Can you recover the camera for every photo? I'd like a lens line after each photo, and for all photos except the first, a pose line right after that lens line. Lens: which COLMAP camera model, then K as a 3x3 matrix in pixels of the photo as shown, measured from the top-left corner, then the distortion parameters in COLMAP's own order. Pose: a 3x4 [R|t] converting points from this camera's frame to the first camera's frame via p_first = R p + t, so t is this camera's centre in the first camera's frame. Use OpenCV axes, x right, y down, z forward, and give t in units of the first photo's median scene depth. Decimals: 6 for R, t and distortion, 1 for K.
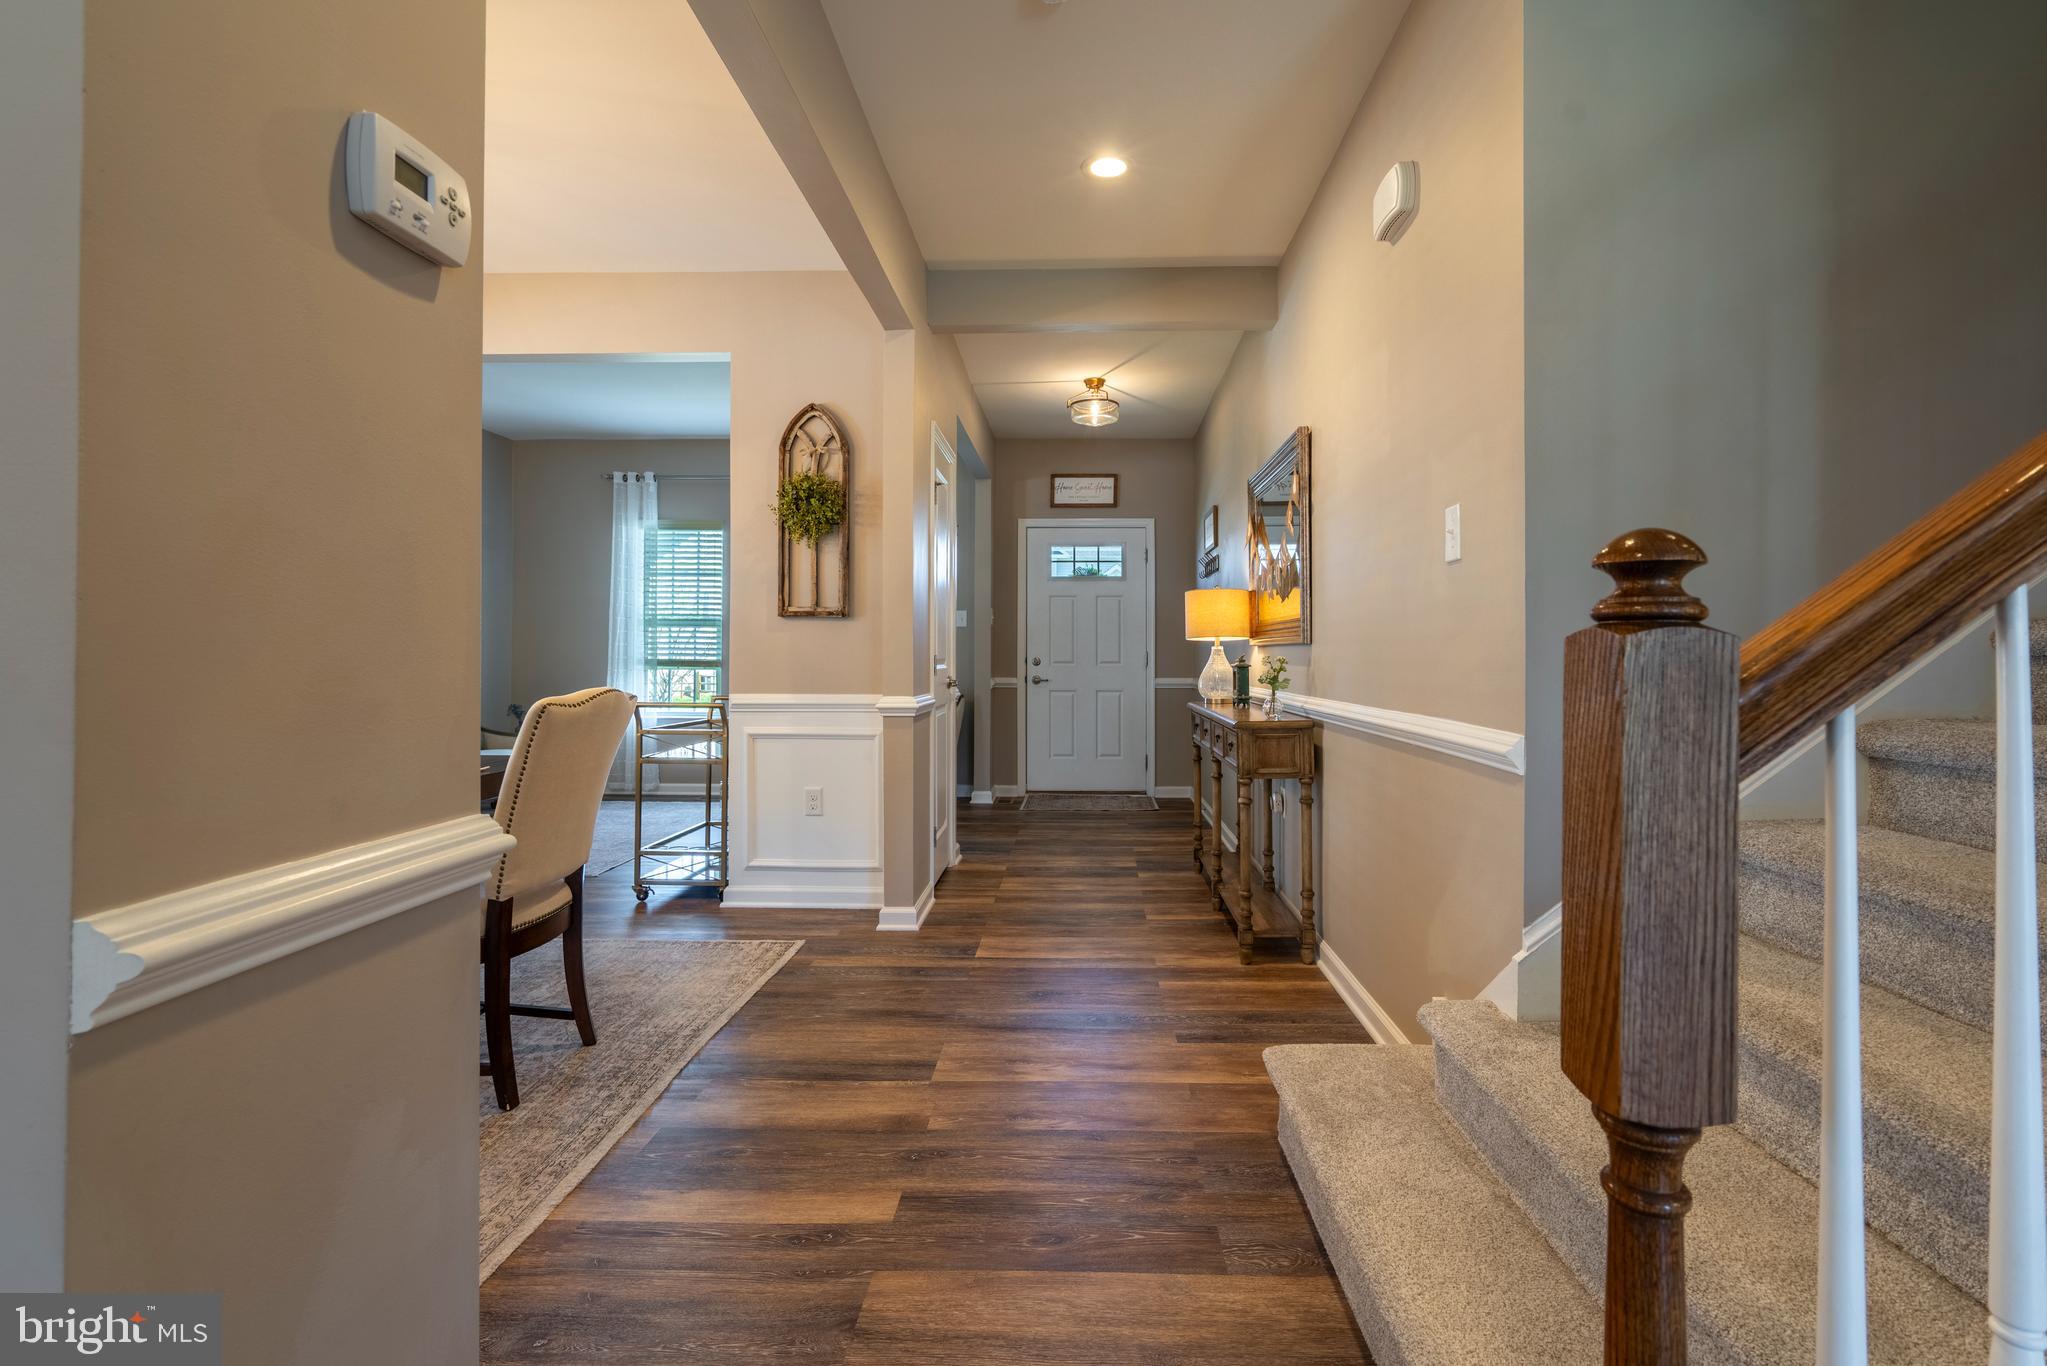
lens RADIAL K [[938.8, 0, 1068.2], [0, 938.8, 647.8], [0, 0, 1]] dist [-0.002171, 0.000154]
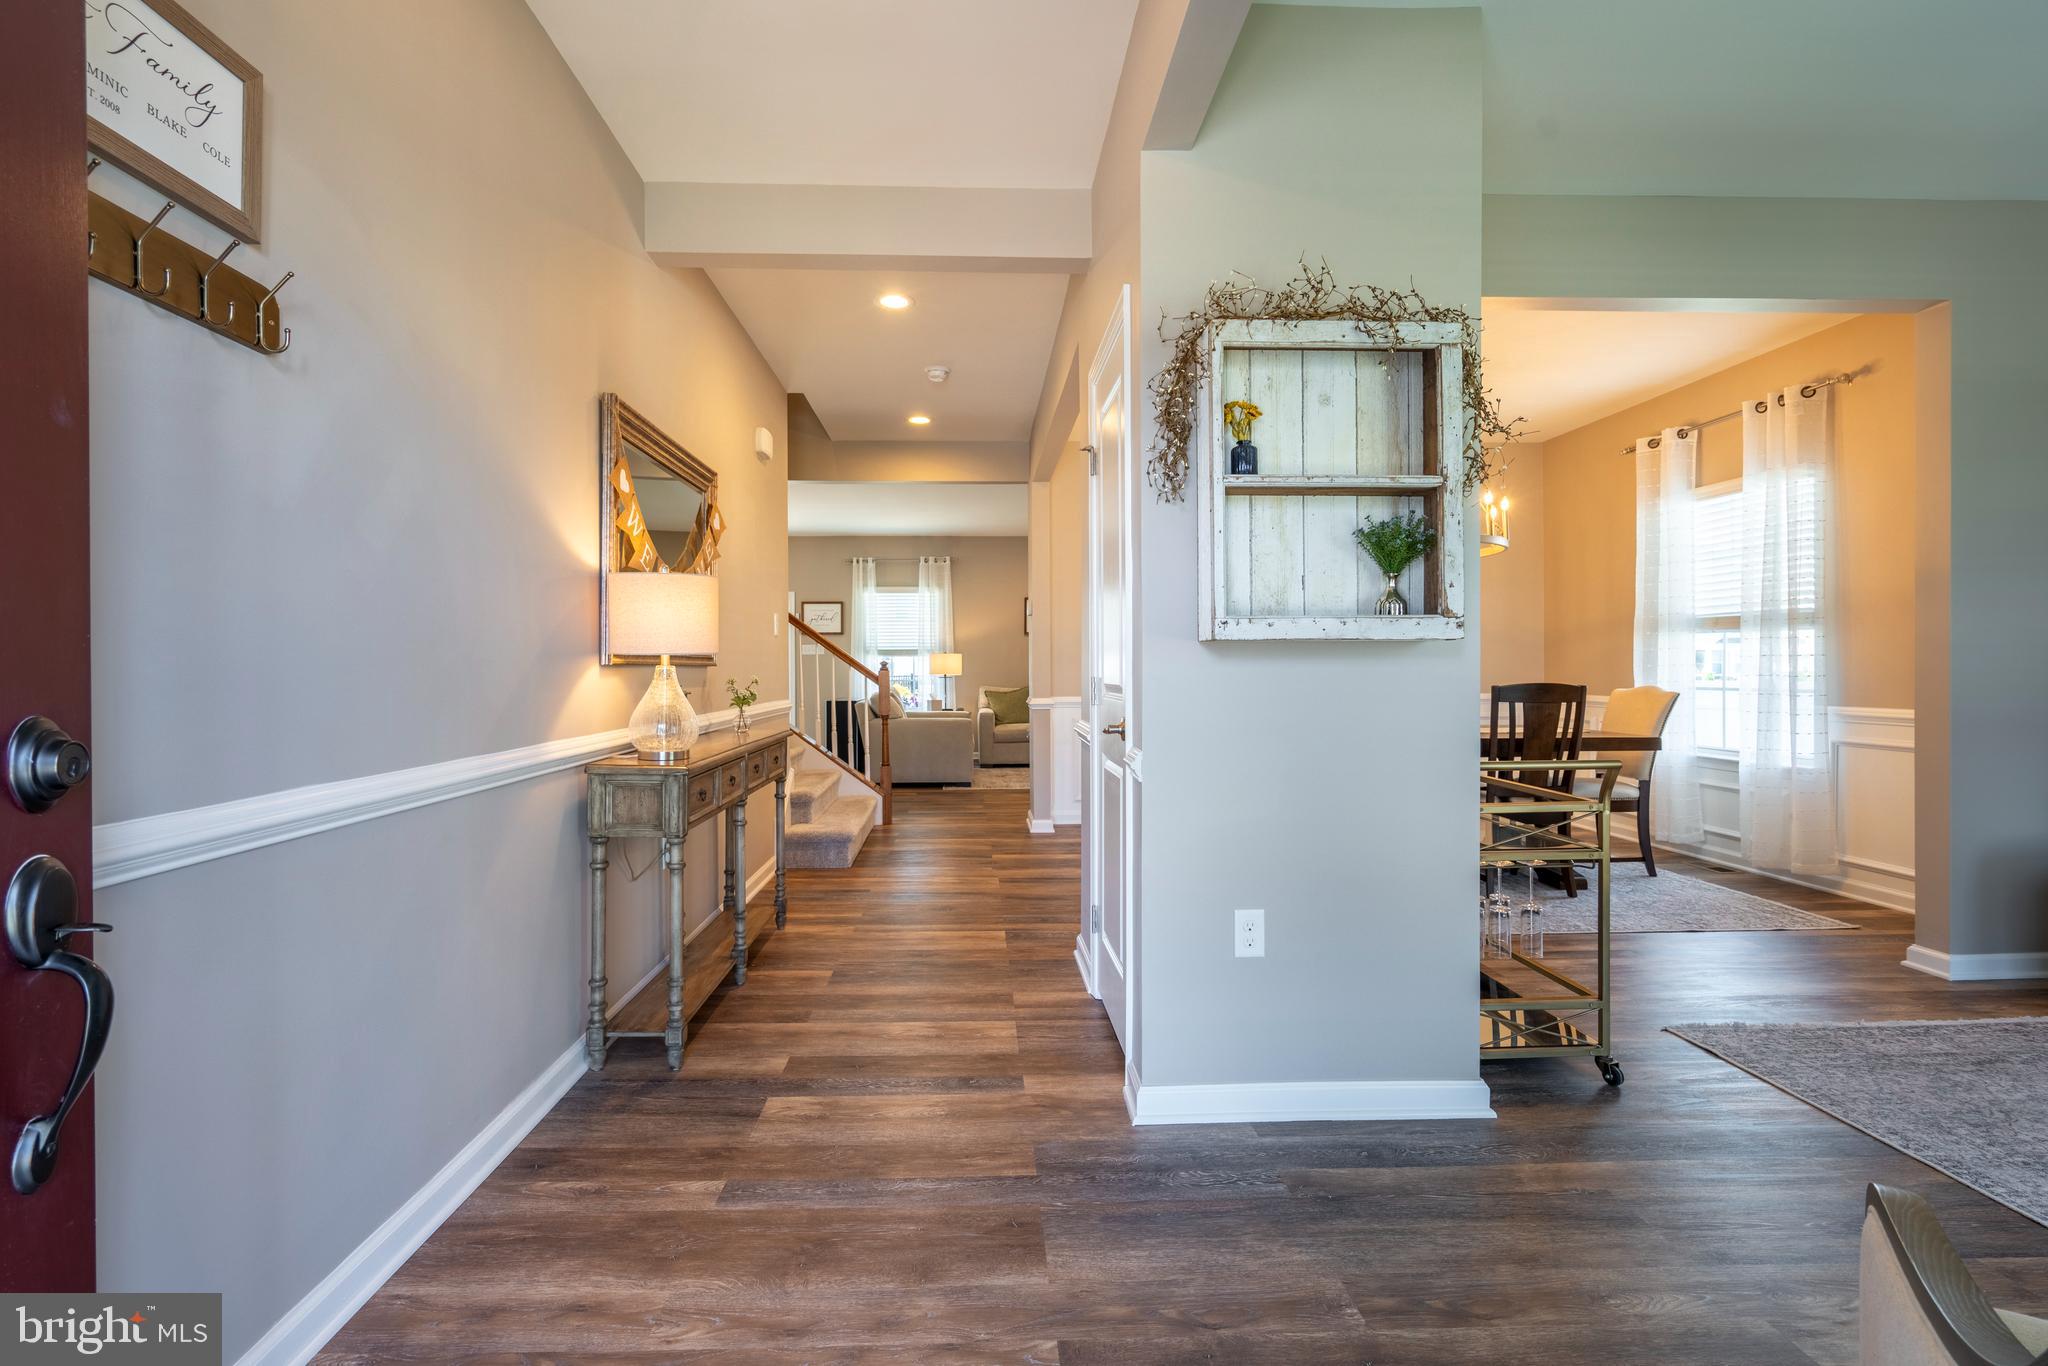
lens RADIAL K [[921.5, 0, 1007.3], [0, 921.5, 676.1], [0, 0, 1]] dist [-0.006467, 0.003929]
pose [[-0.998634, 0.003537, -0.052128, -0.034323], [0.003557, 0.999994, -0.000298, 0.006913], [0.052127, -0.000483, -0.998640, 1.712484]]
